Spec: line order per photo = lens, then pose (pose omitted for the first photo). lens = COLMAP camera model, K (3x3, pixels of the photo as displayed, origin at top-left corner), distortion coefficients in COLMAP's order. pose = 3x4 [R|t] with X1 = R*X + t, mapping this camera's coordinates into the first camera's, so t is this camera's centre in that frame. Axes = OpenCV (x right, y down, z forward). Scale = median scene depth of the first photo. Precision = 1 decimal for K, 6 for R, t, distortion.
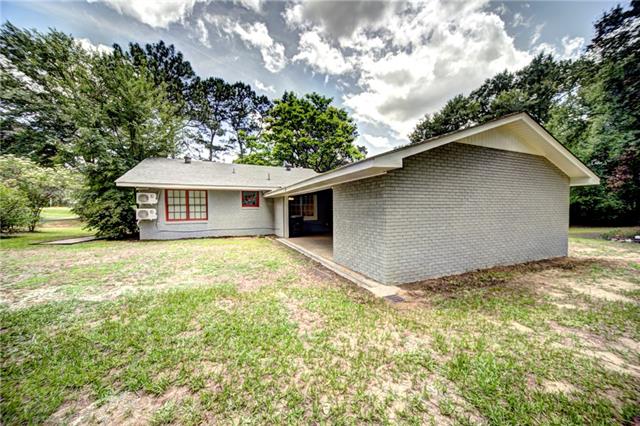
lens RADIAL K [[224.0, 0, 307.9], [0, 224.0, 215.9], [0, 0, 1]] dist [-0.014826, -0.000109]
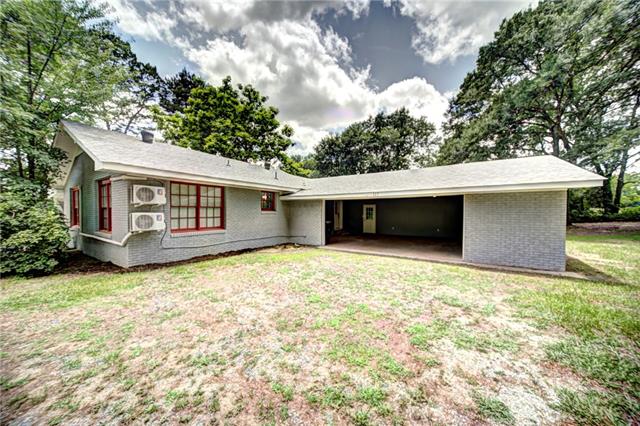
lens RADIAL K [[224.0, 0, 316.4], [0, 224.0, 213.8], [0, 0, 1]] dist [-0.014826, -0.000109]
pose [[0.830669, 0.005000, 0.556744, -0.616047], [0.007579, 0.999765, -0.020287, -0.012830], [-0.556715, 0.021071, 0.830436, 0.244169]]
